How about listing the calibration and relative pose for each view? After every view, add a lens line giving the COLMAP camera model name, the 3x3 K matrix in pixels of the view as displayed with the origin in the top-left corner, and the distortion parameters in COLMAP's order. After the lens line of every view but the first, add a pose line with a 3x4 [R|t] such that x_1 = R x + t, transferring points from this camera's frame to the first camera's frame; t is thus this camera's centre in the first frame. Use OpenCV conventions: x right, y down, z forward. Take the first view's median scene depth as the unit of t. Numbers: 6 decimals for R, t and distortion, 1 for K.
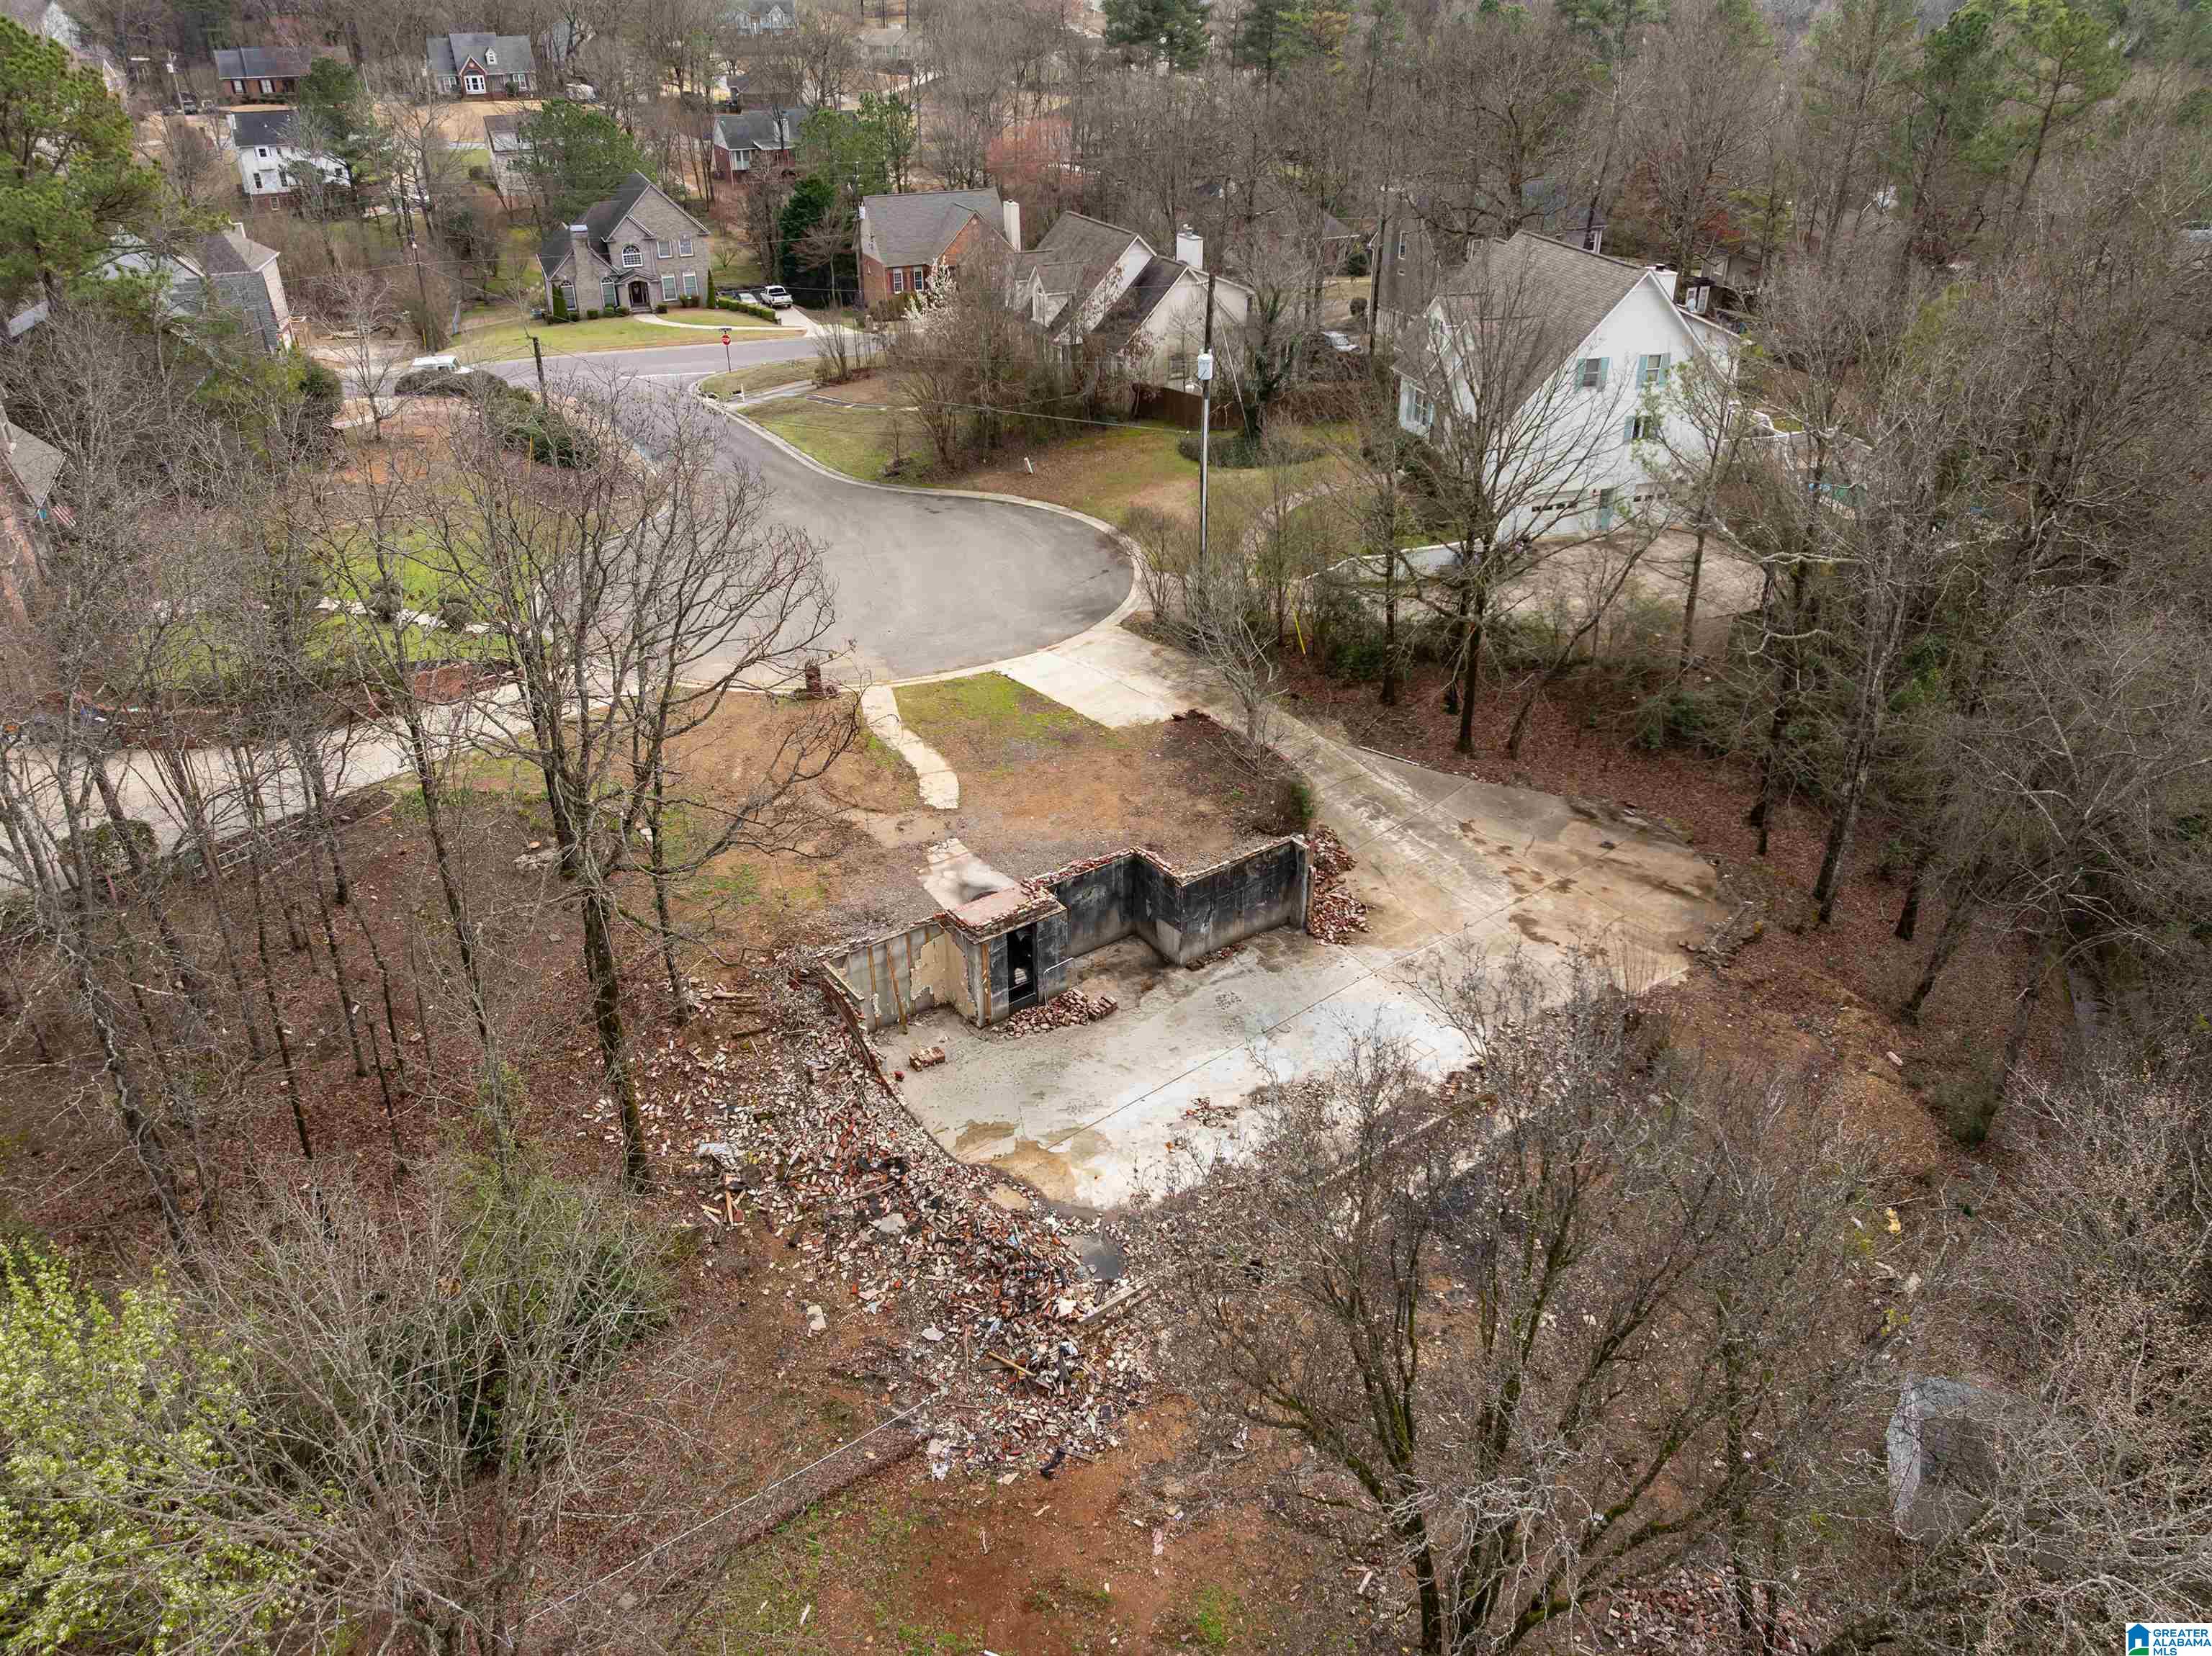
lens RADIAL K [[1558.3, 0, 1112.5], [0, 1558.3, 813.9], [0, 0, 1]] dist [-0.018168, -0.040490]
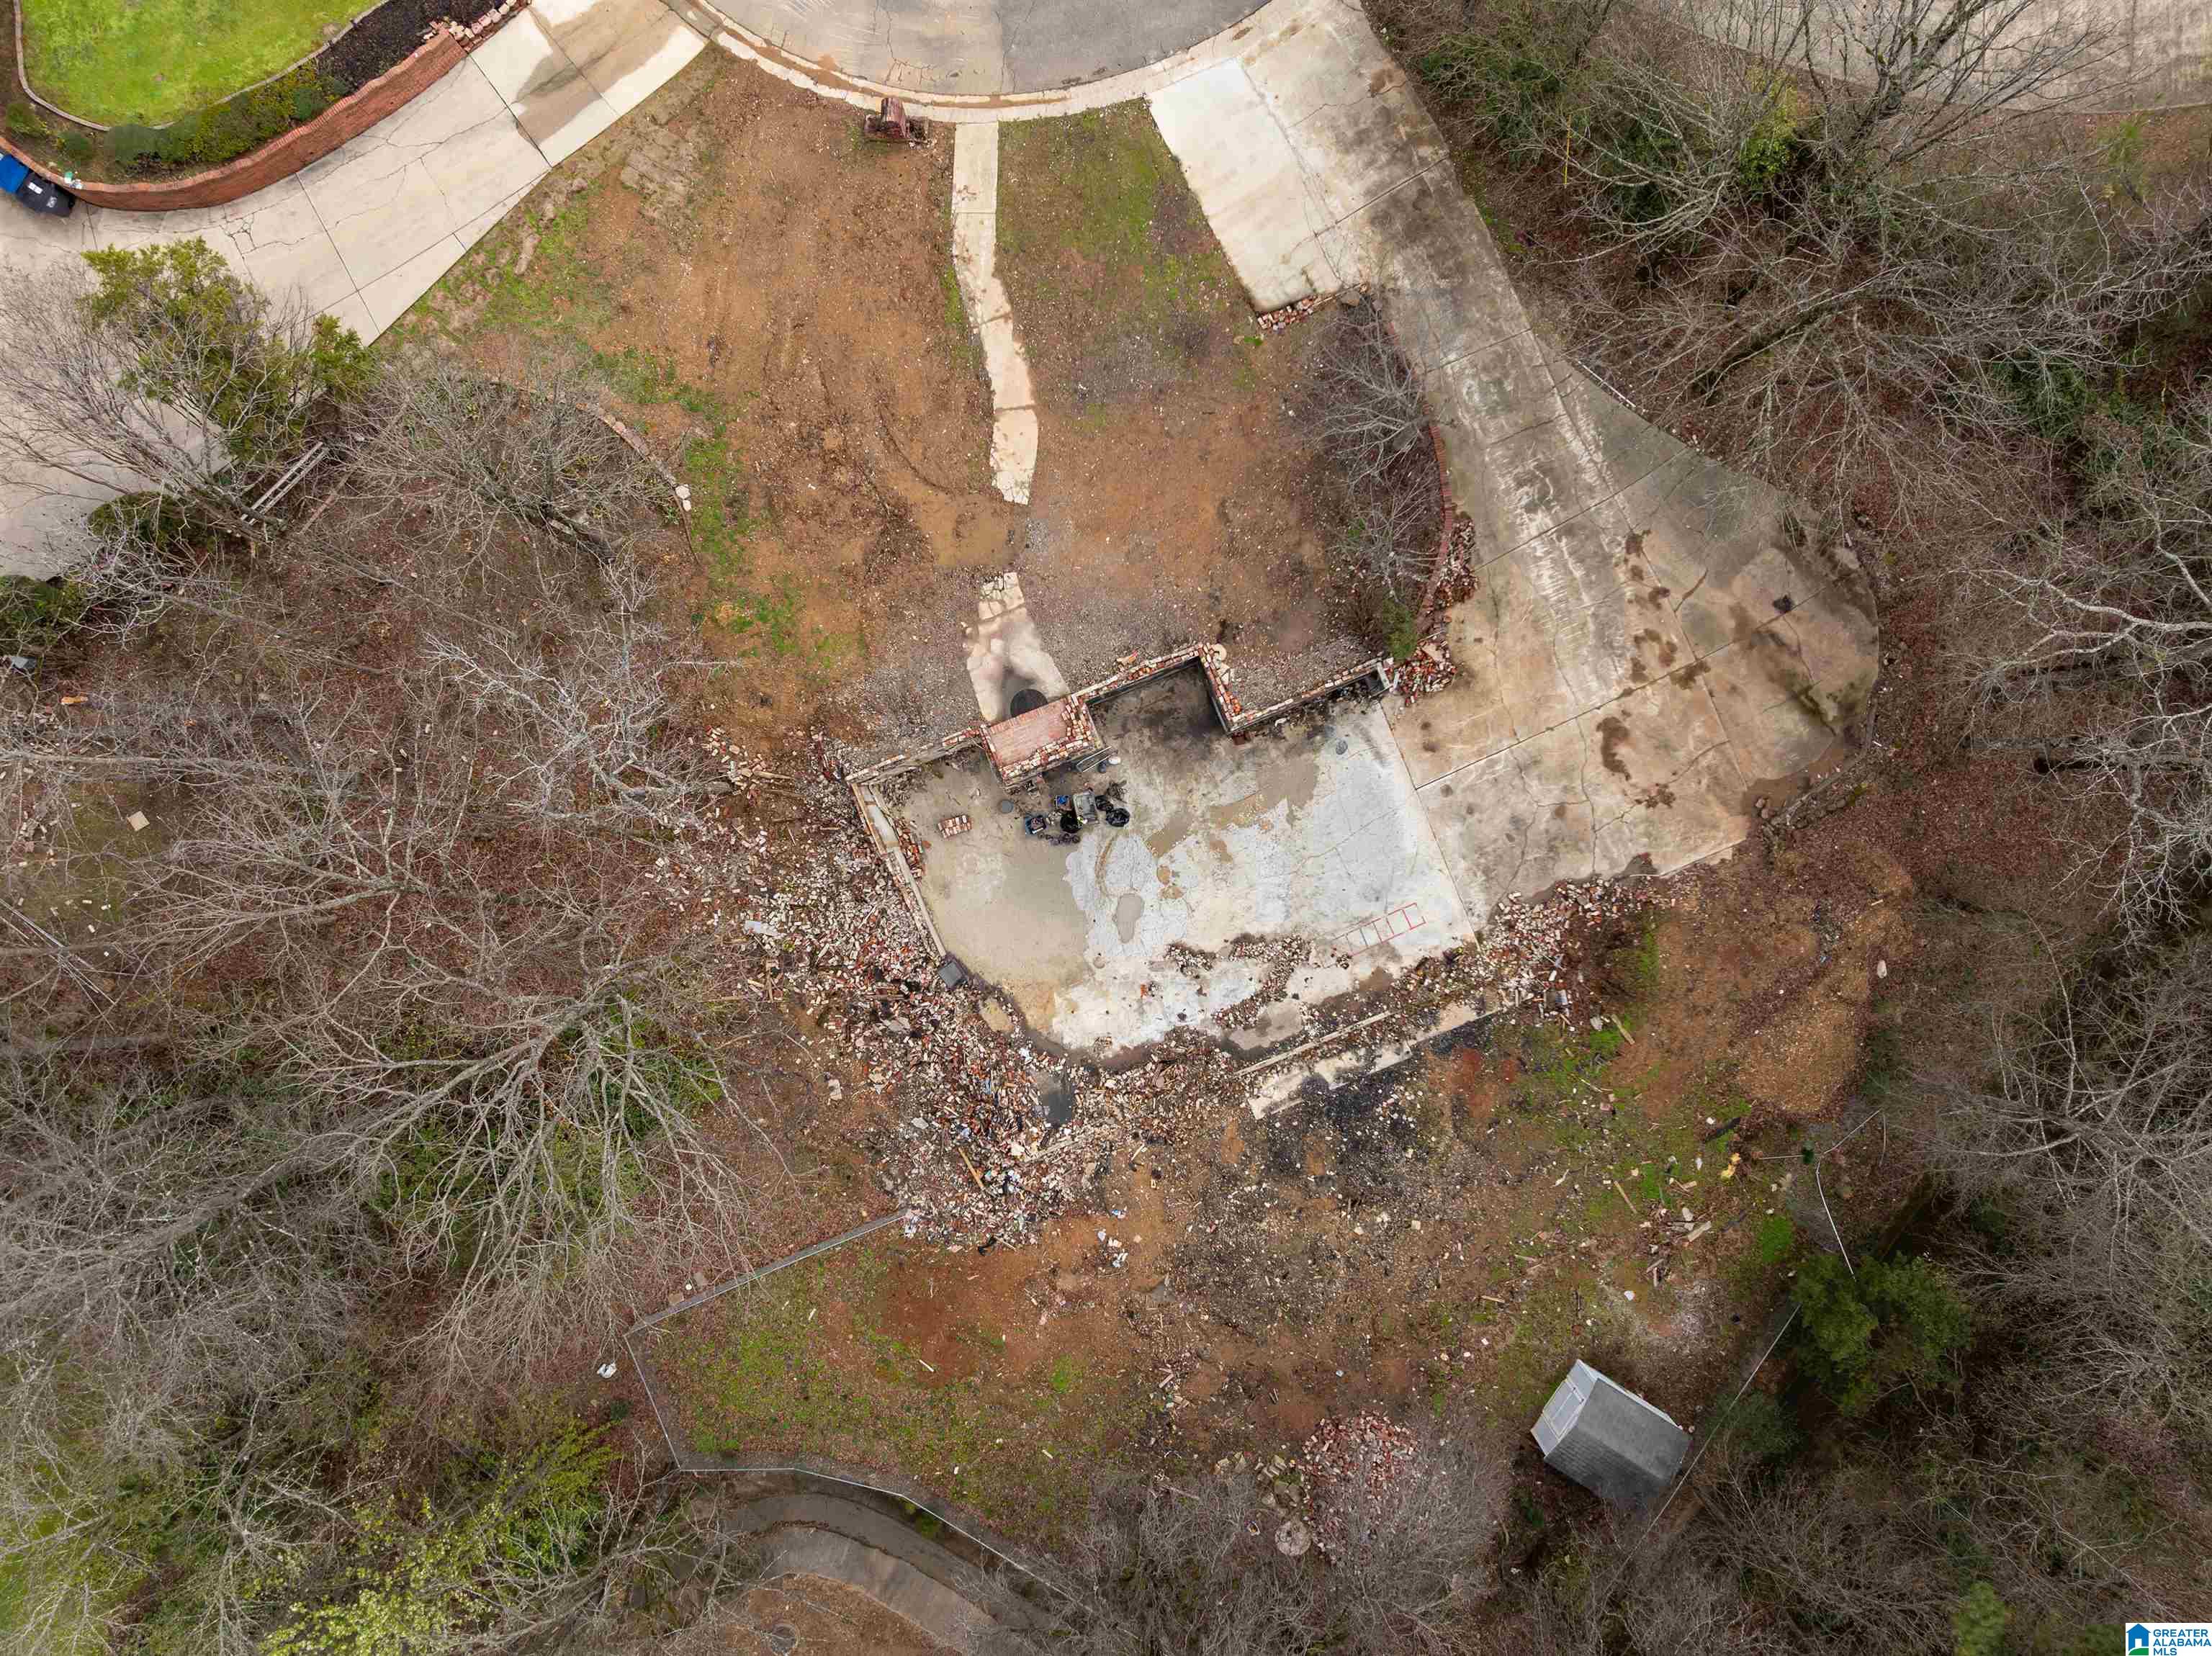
lens RADIAL K [[1550.2, 0, 1111.4], [0, 1550.2, 832.9], [0, 0, 1]] dist [-0.034626, 0.000754]
pose [[0.970798, 0.238727, -0.023682, 0.011312], [-0.094075, 0.469645, 0.877829, -0.736158], [0.220684, -0.849966, 0.478389, 0.477193]]
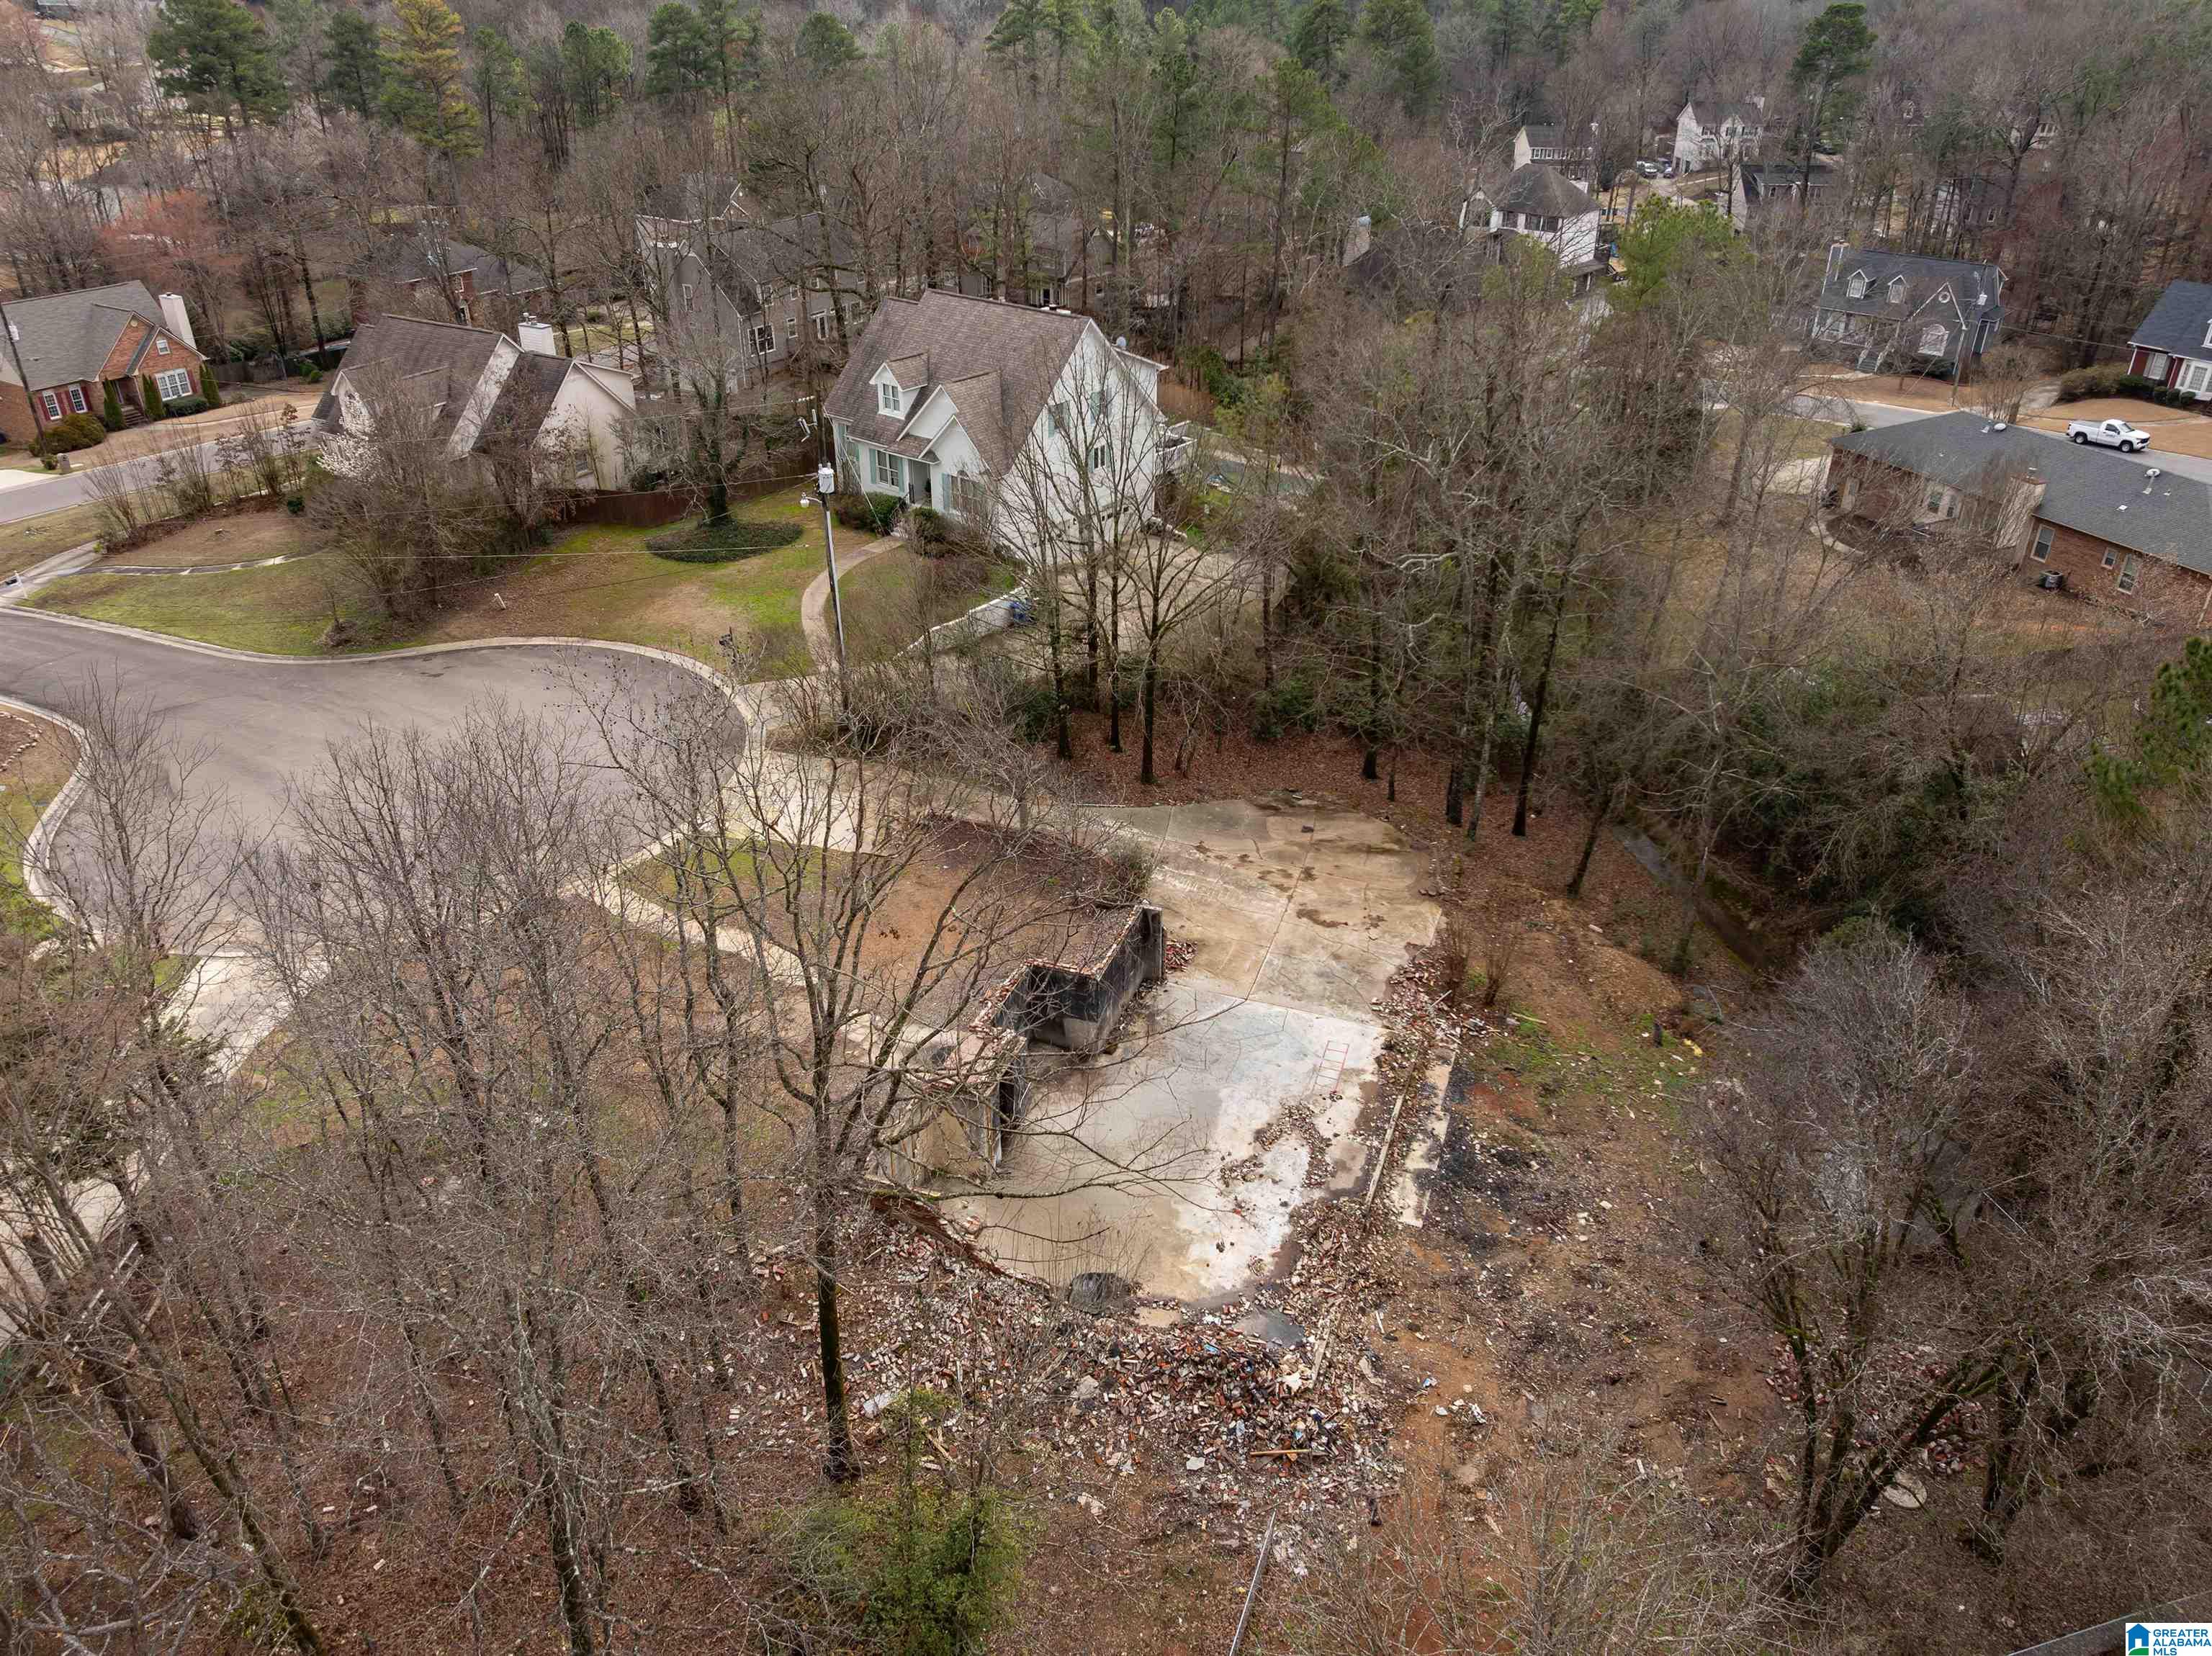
lens RADIAL K [[1550.2, 0, 1111.4], [0, 1550.2, 832.9], [0, 0, 1]] dist [-0.034626, 0.000754]
pose [[0.830621, -0.277126, 0.482980, -0.422294], [0.269333, 0.959099, 0.087120, -0.137139], [-0.487368, 0.057719, 0.871287, 0.077667]]
